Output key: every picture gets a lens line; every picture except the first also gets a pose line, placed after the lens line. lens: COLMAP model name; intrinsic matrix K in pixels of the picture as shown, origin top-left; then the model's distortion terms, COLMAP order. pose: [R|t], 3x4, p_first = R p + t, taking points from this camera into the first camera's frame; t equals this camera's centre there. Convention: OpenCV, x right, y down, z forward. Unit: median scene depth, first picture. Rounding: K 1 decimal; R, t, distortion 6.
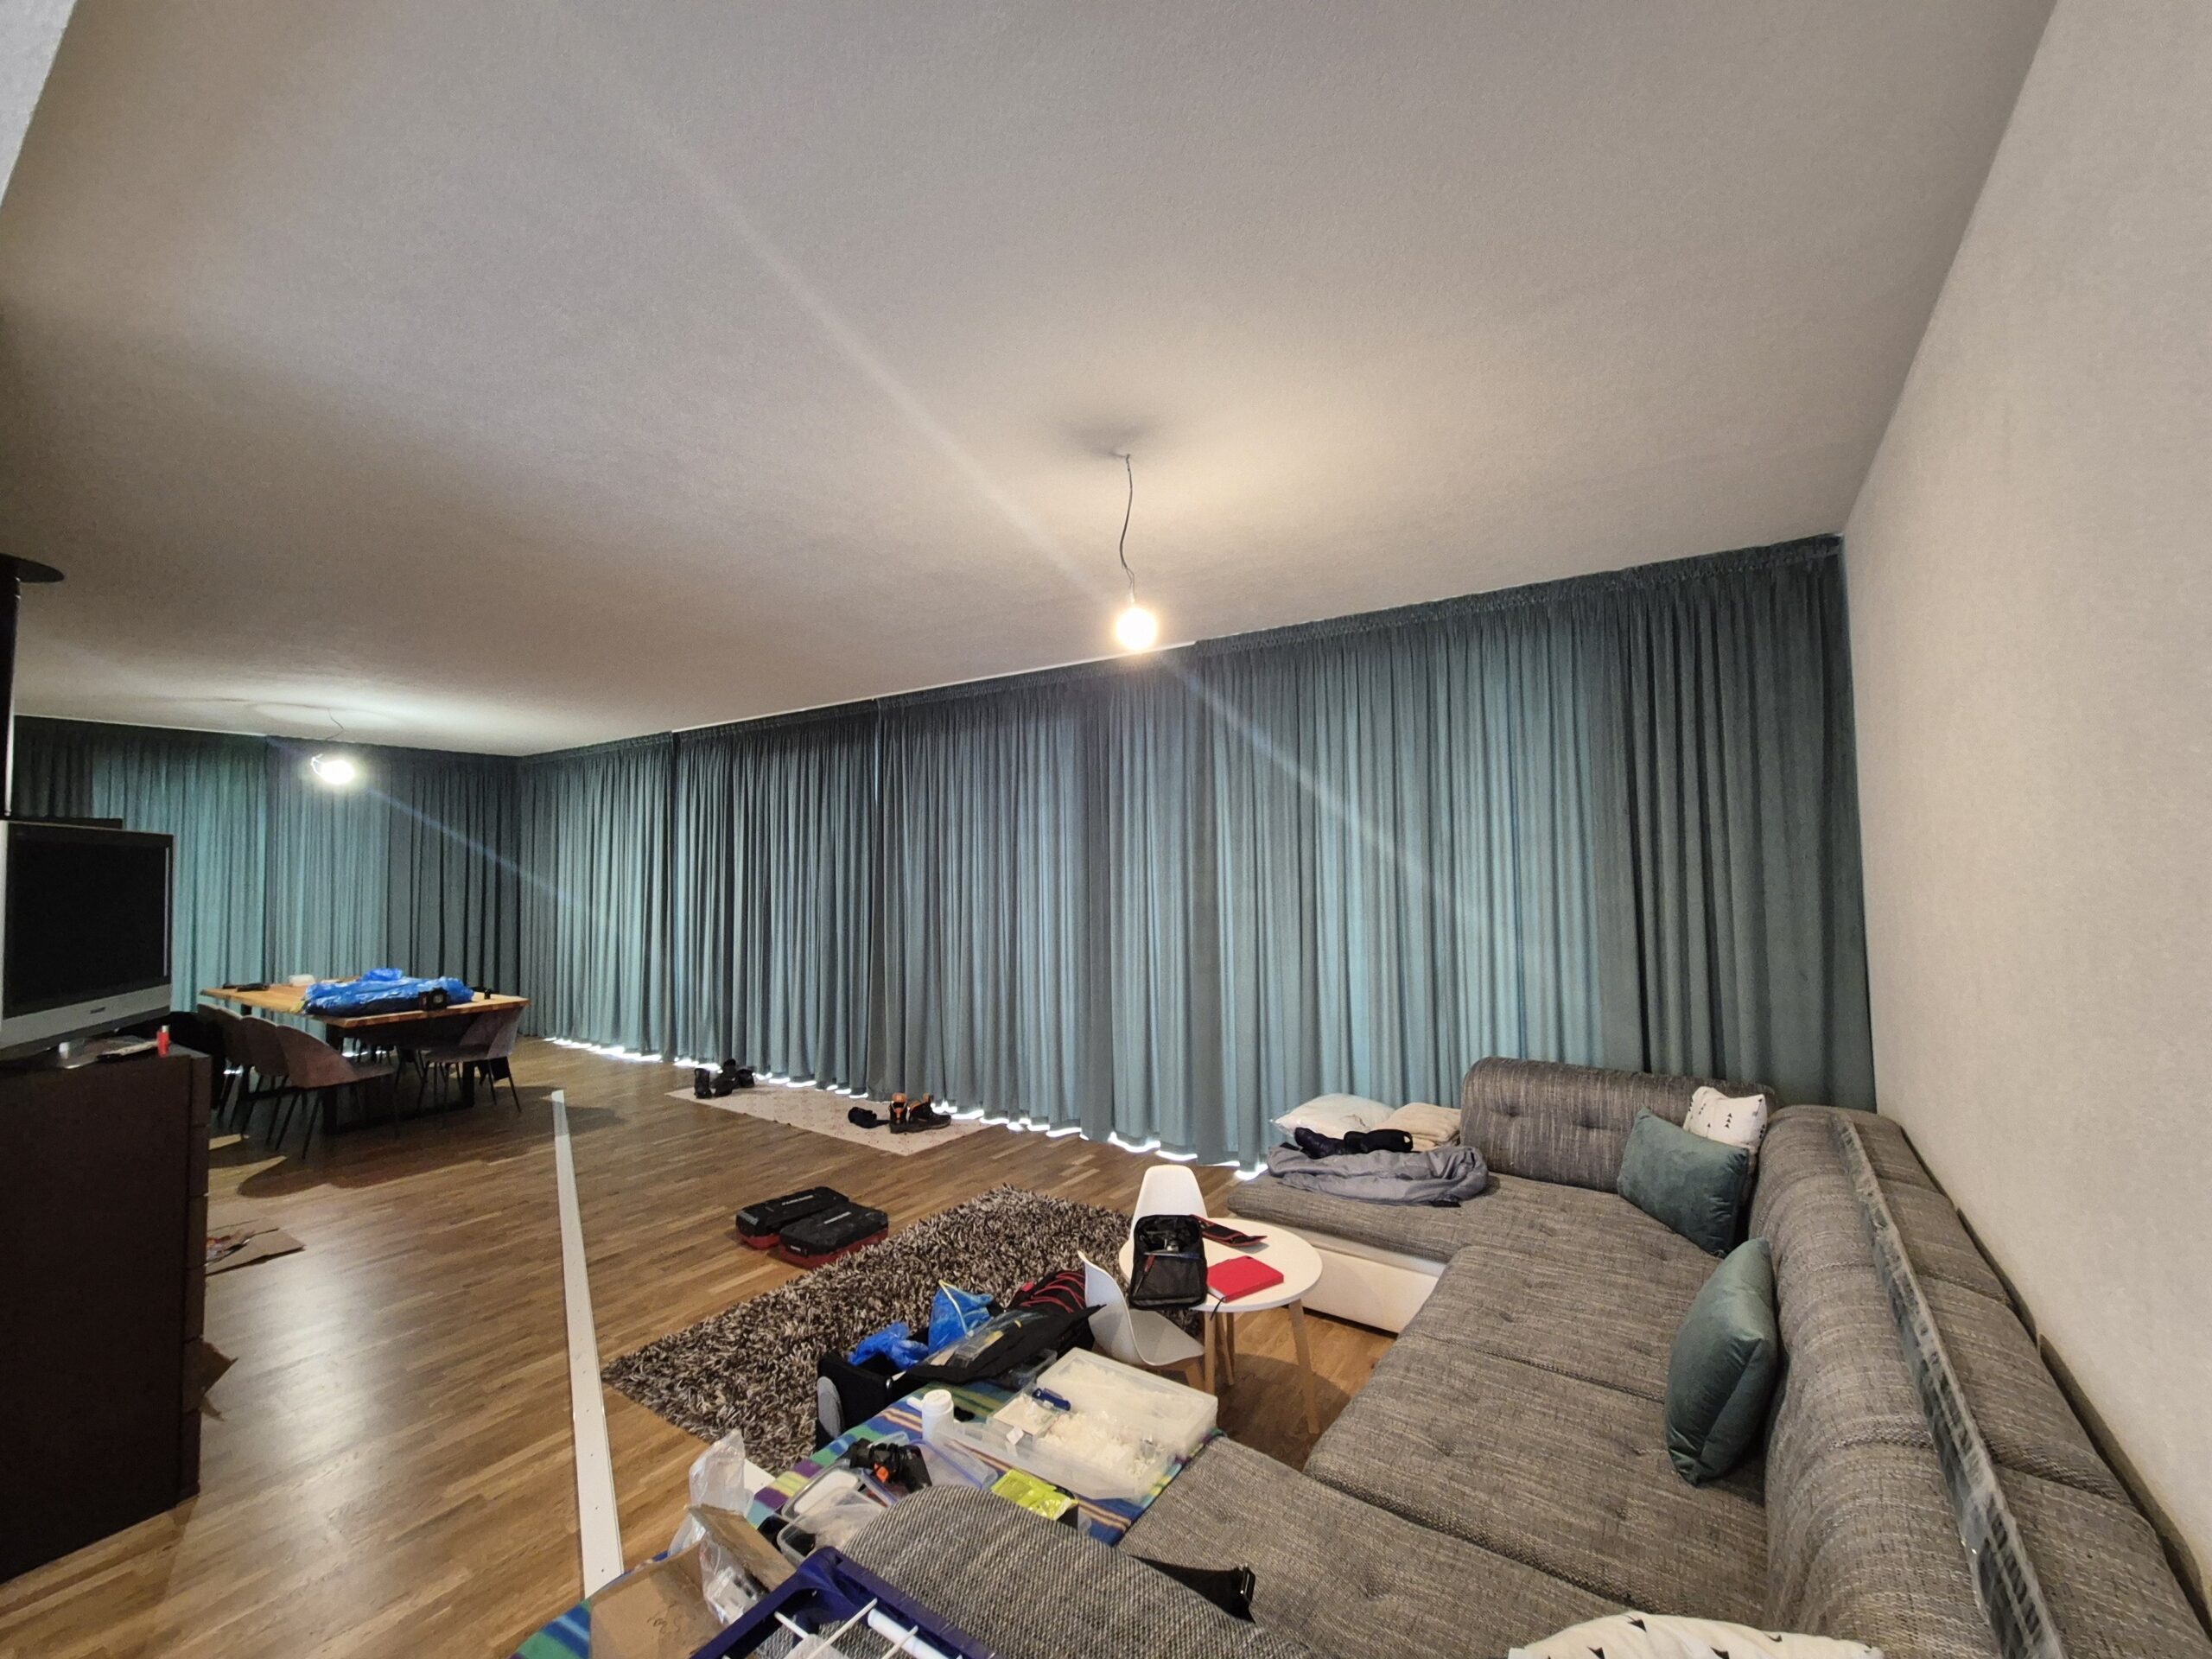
lens RADIAL K [[901.2, 0, 1106.0], [0, 901.2, 829.5], [0, 0, 1]] dist [-0.001342, -0.000261]
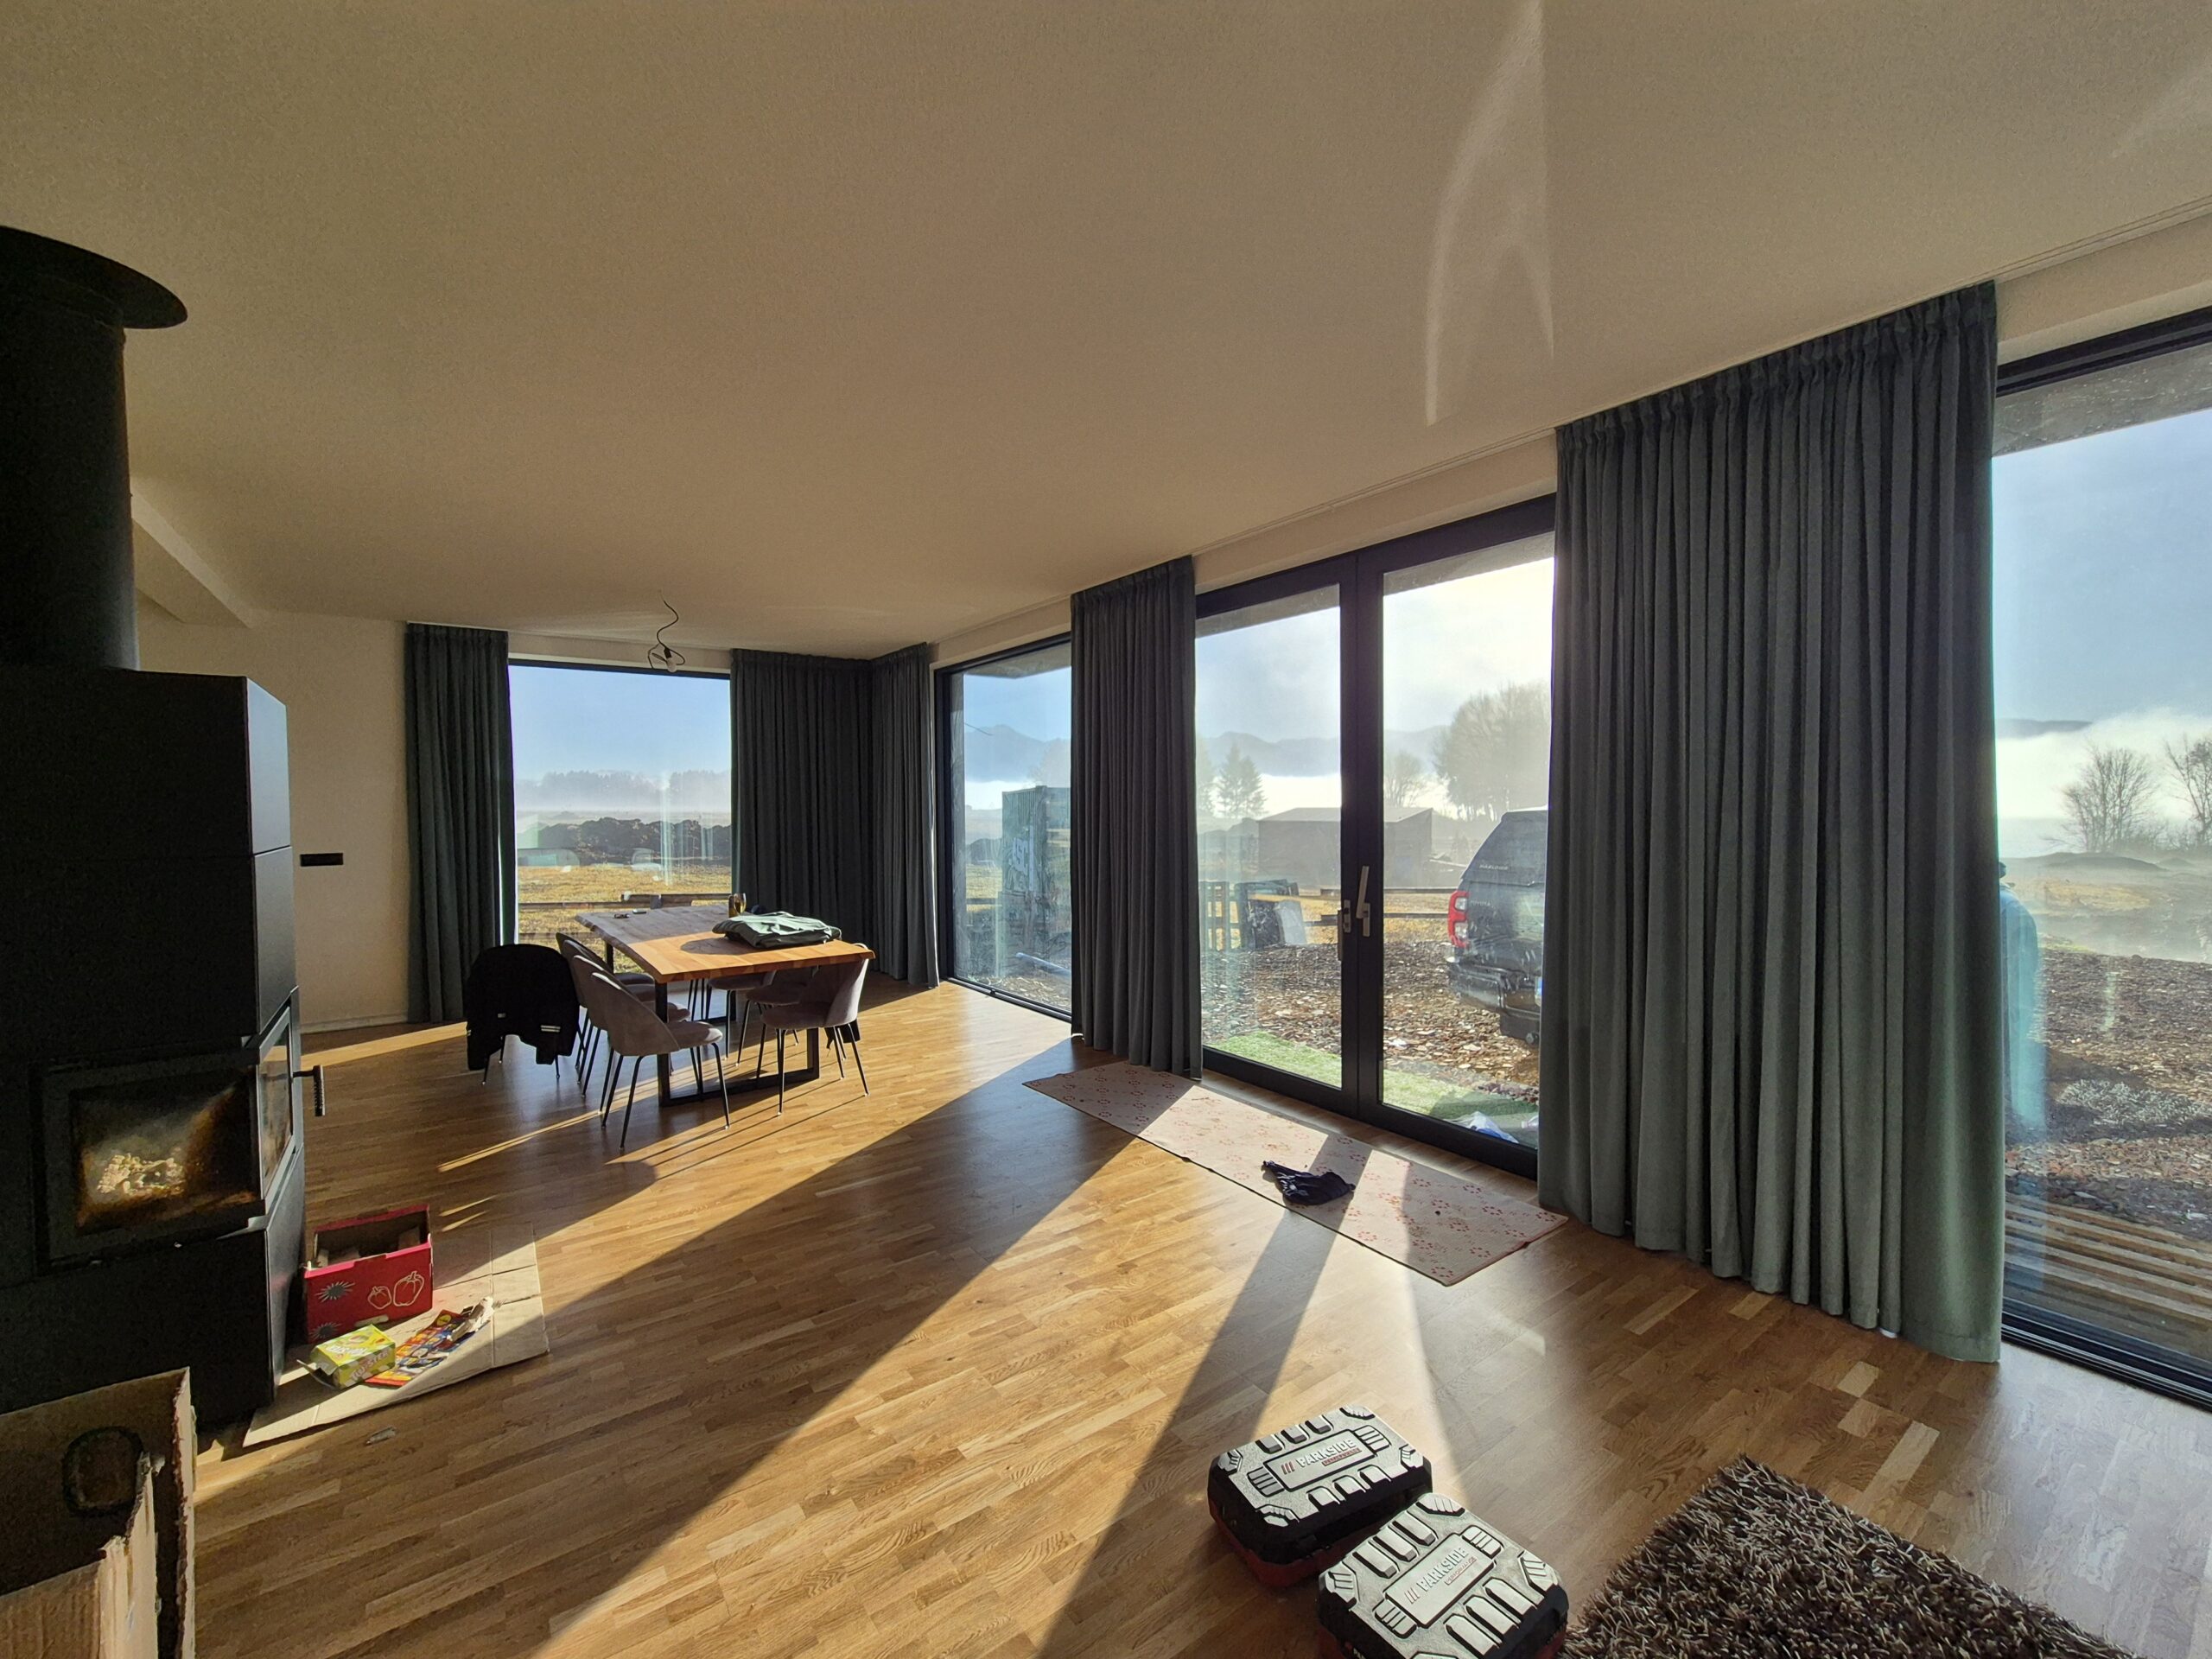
lens RADIAL K [[908.8, 0, 1114.0], [0, 908.8, 828.7], [0, 0, 1]] dist [-0.002257, -0.000267]
pose [[0.939823, 0.013187, -0.341407, -0.424249], [0.013952, 0.996940, 0.076914, 0.069048], [0.341376, -0.077049, 0.936763, 0.814057]]
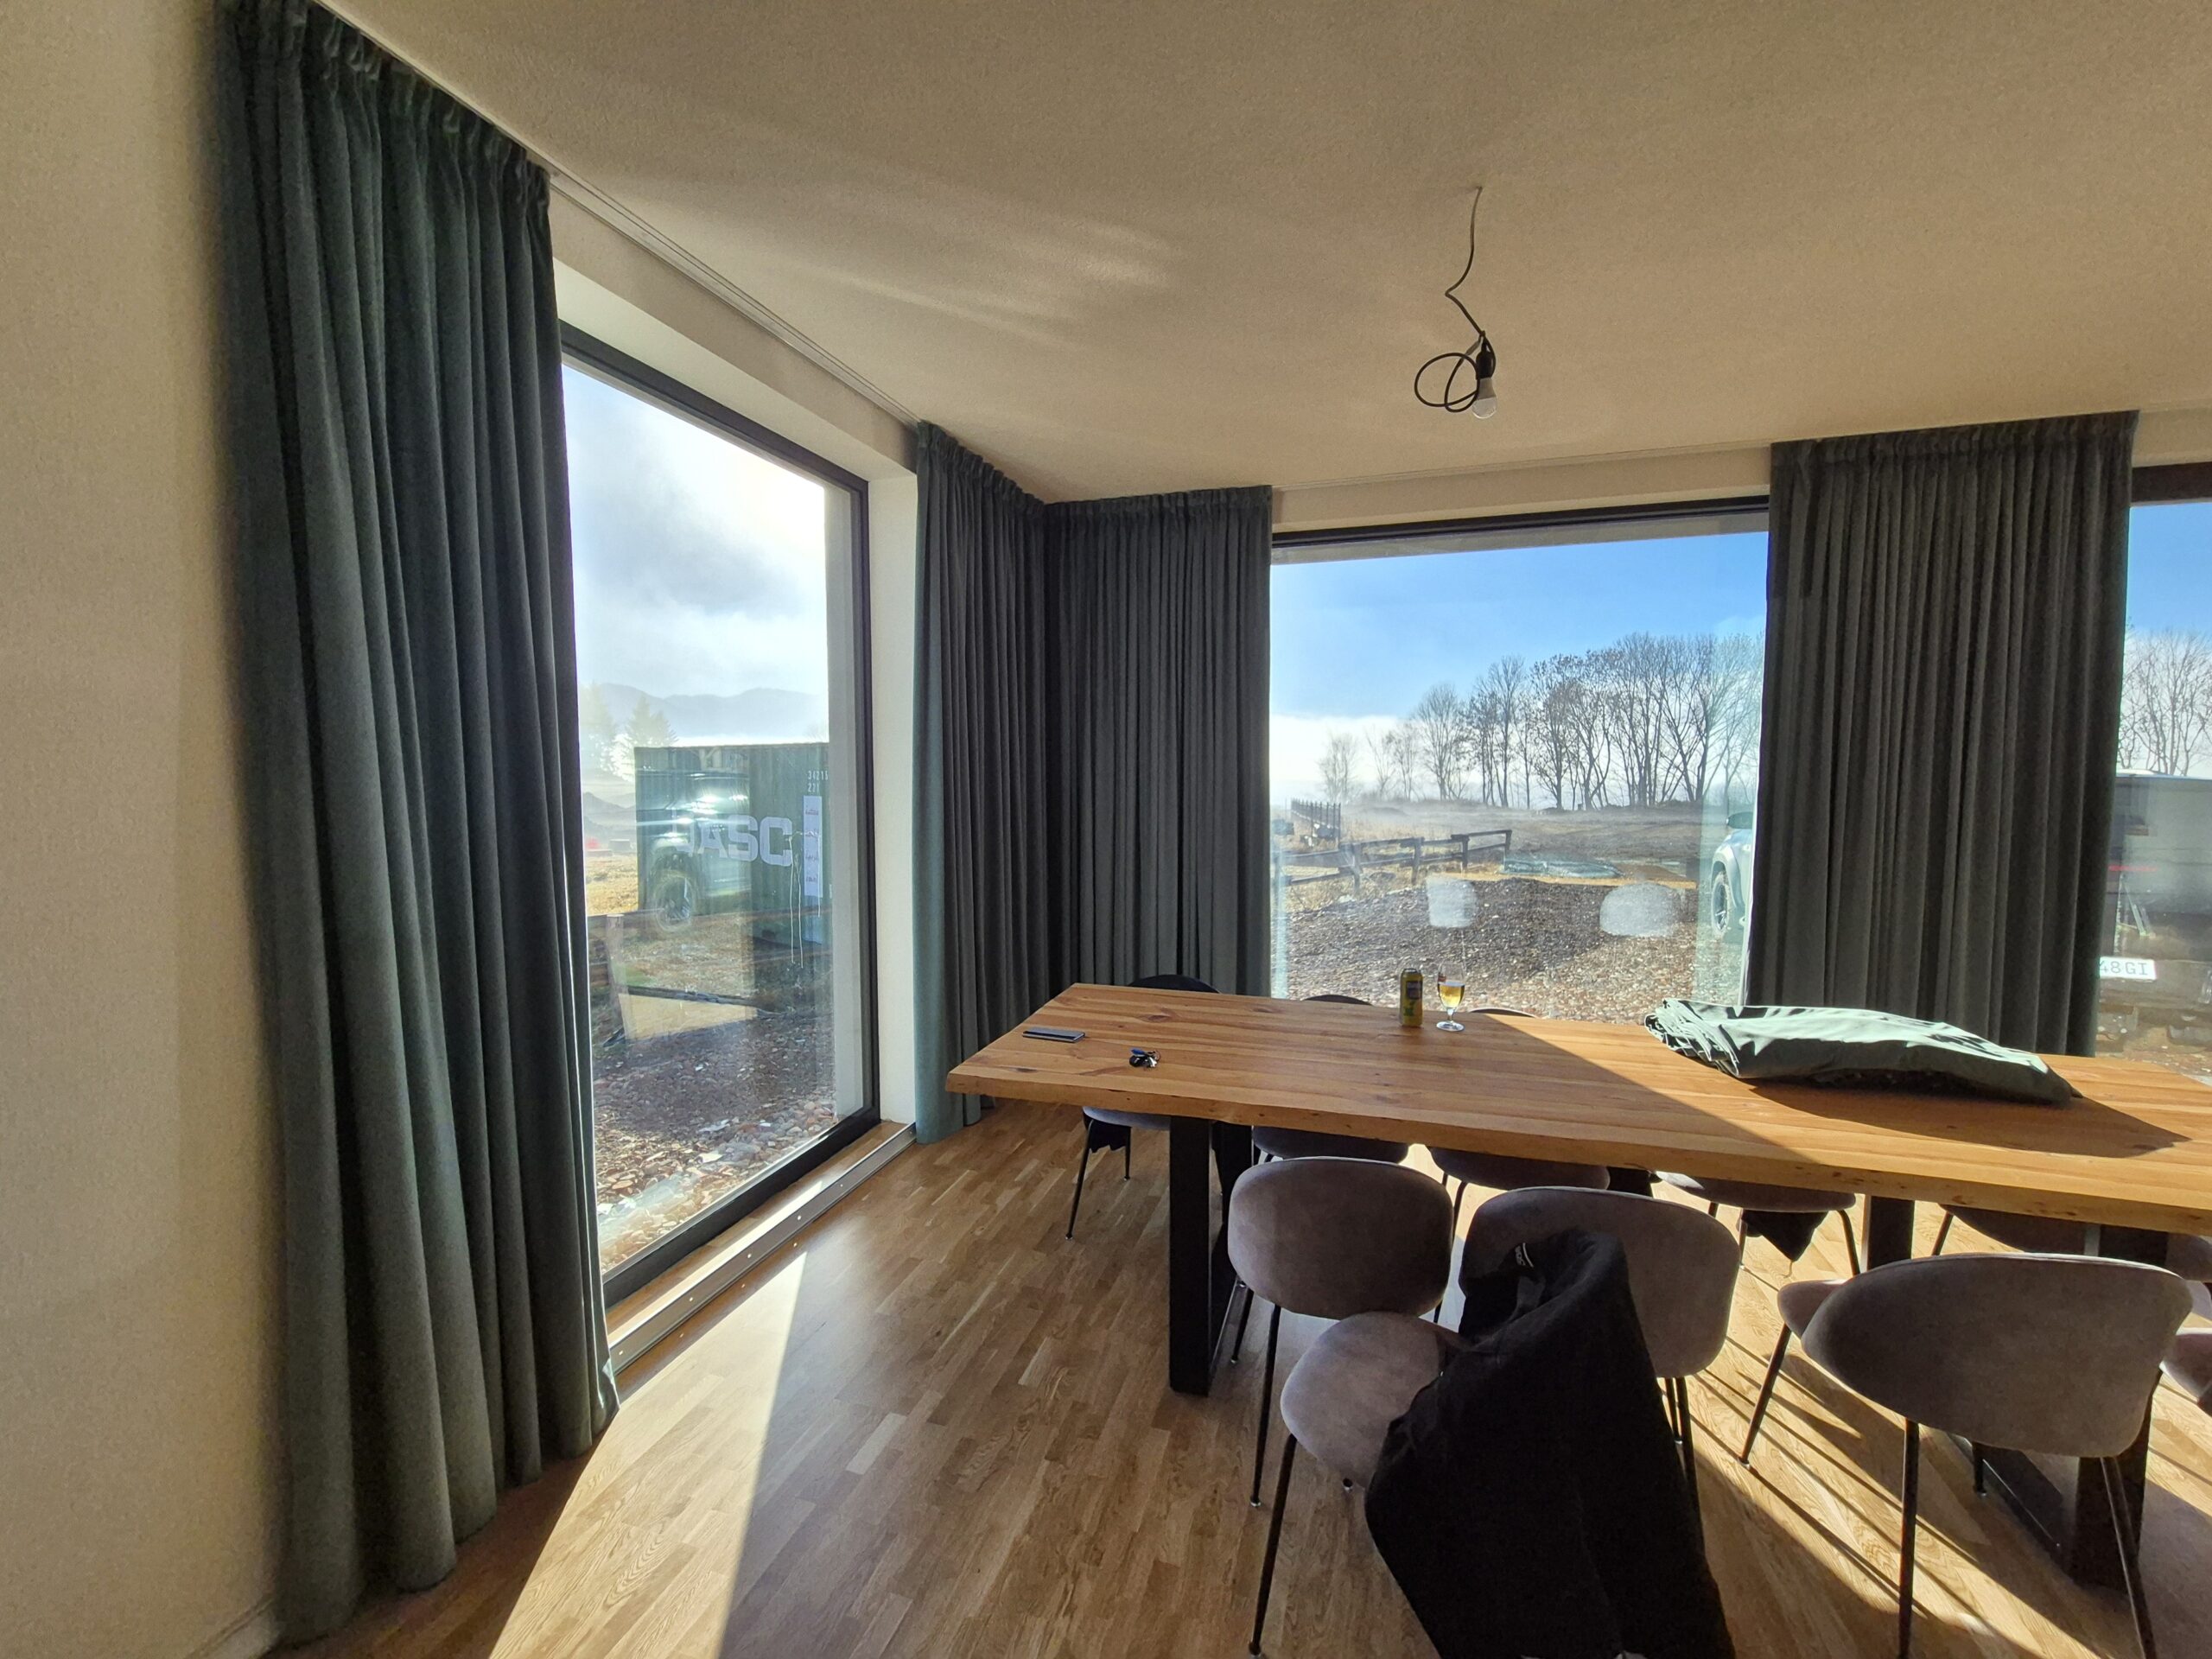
lens RADIAL K [[907.0, 0, 1098.1], [0, 907.0, 825.2], [0, 0, 1]] dist [-0.001099, -0.000233]
pose [[0.963770, -0.006300, 0.266662, -2.622910], [-0.024076, 0.993586, 0.110491, 0.130873], [-0.265648, -0.112908, 0.957436, 1.727705]]
